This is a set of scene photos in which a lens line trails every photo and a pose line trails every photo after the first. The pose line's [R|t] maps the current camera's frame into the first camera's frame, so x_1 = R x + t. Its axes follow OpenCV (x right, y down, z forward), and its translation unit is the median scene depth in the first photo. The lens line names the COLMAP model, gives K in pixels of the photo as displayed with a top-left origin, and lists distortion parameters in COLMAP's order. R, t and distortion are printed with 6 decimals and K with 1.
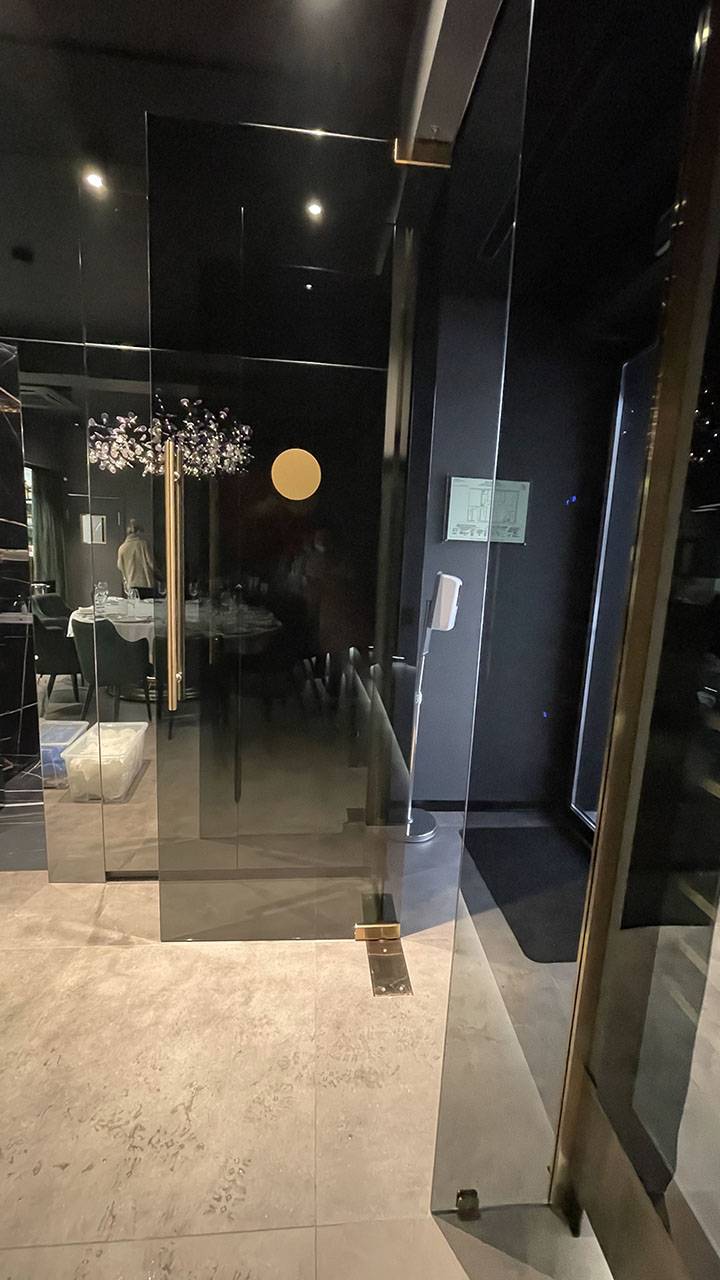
lens RADIAL K [[513.5, 0, 371.2], [0, 513.5, 641.9], [0, 0, 1]] dist [0.000347, -0.000492]
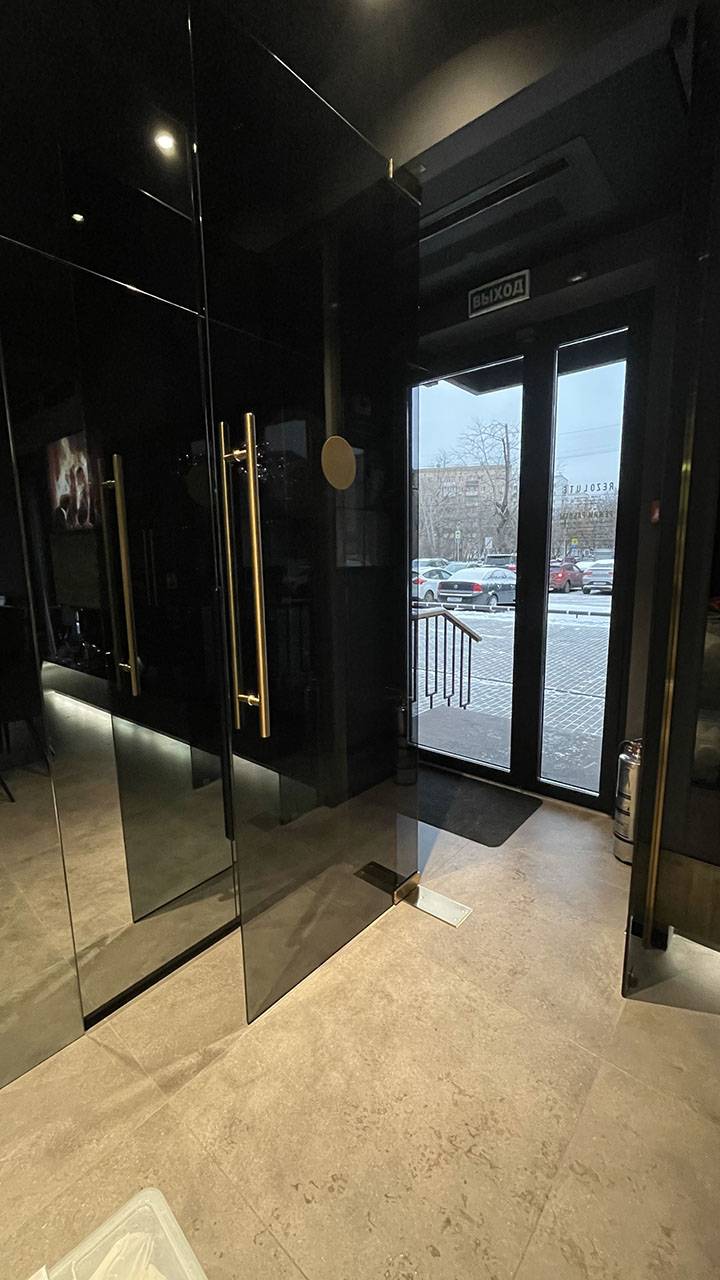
lens RADIAL K [[513.5, 0, 360.8], [0, 513.5, 639.0], [0, 0, 1]] dist [0.000347, -0.000492]
pose [[0.711283, -0.161826, 0.684024, -0.879519], [0.153502, 0.985410, 0.073510, -0.067212], [-0.685940, 0.052712, 0.725746, 0.294861]]
